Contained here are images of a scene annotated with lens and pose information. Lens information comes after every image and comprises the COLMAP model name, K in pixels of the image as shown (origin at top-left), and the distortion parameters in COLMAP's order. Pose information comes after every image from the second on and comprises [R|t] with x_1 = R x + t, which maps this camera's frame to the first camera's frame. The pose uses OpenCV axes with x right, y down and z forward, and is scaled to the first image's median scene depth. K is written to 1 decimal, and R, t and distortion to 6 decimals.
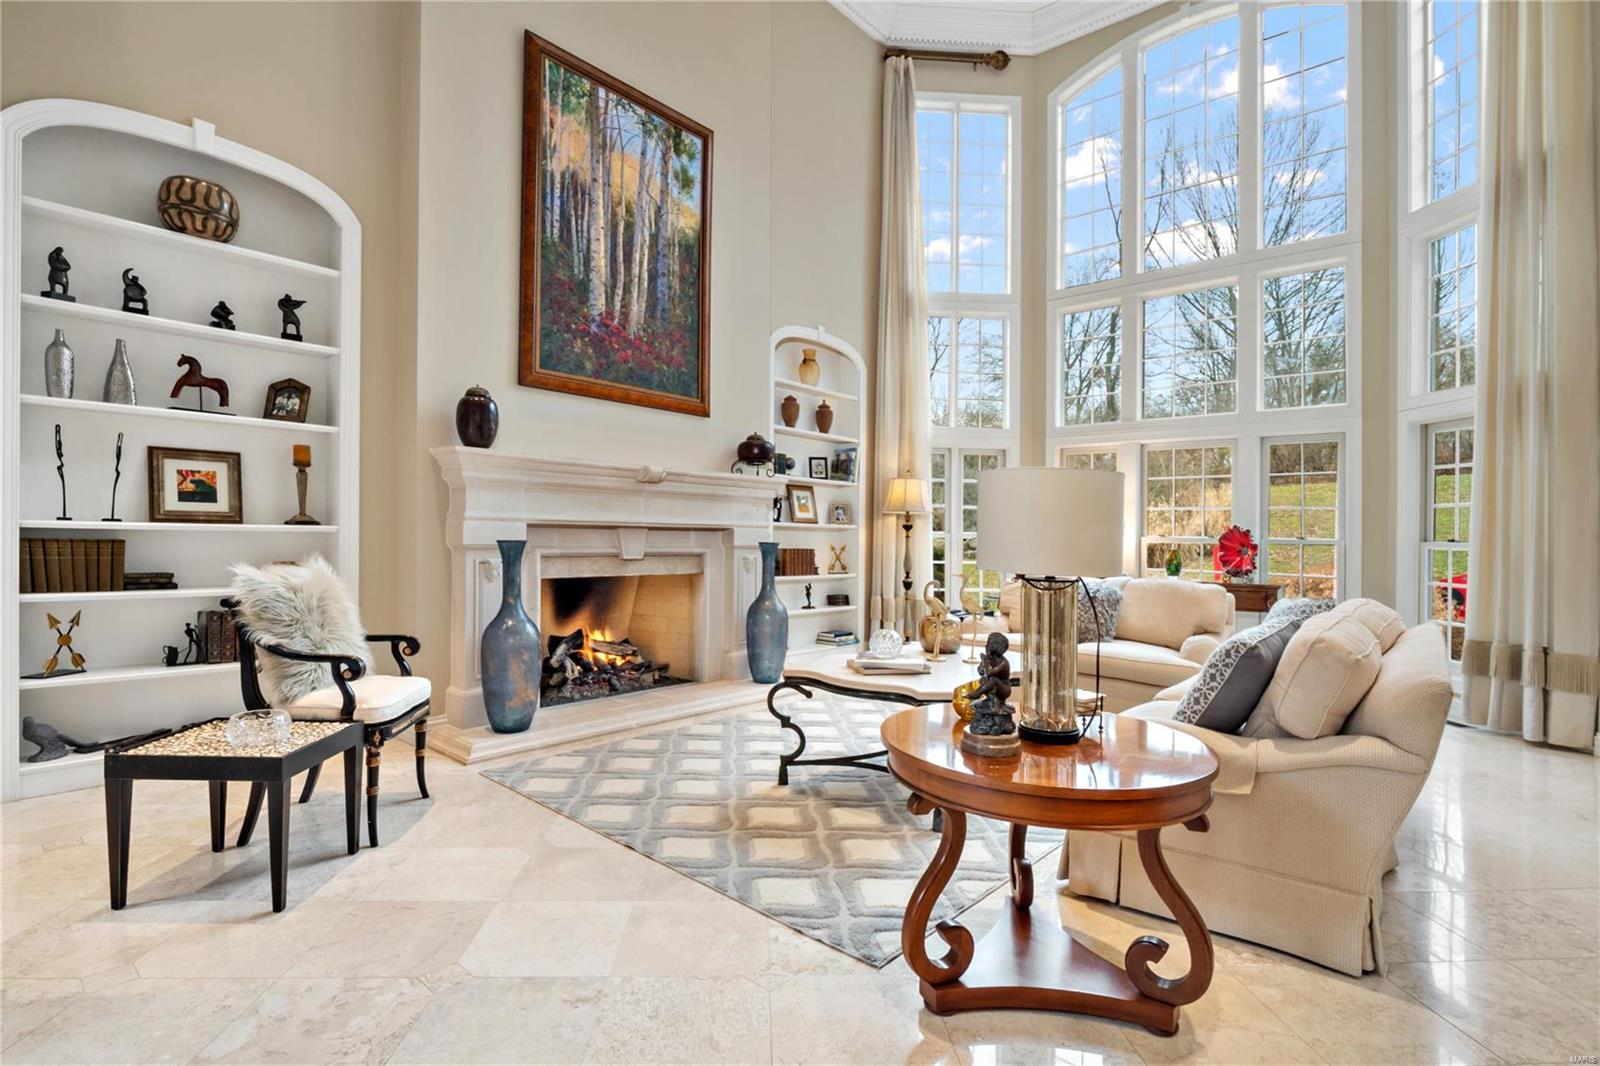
lens RADIAL K [[786.4, 0, 808.6], [0, 786.4, 526.3], [0, 0, 1]] dist [-0.008154, -0.000887]
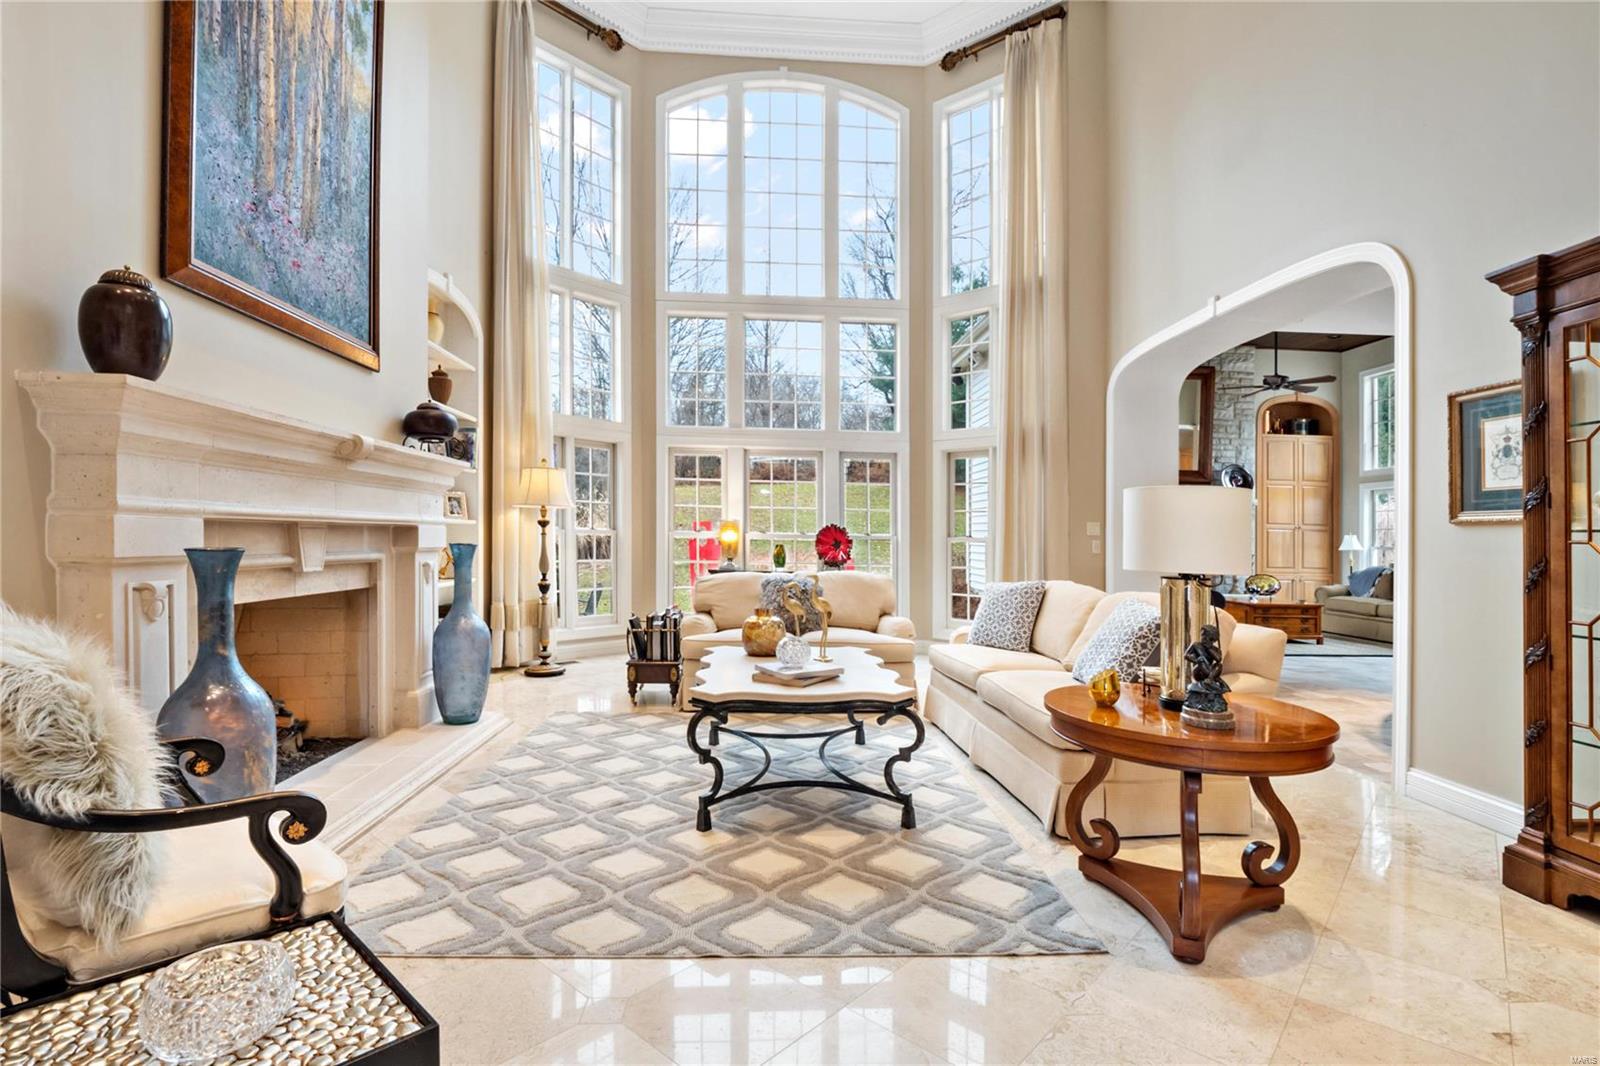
lens RADIAL K [[772.6, 0, 800.0], [0, 772.6, 533.0], [0, 0, 1]] dist [-0.028376, -0.000233]
pose [[0.699595, -0.002638, 0.714535, -0.369447], [-0.011480, 0.999823, 0.014931, -0.005416], [-0.714448, -0.018649, 0.699440, 0.230011]]
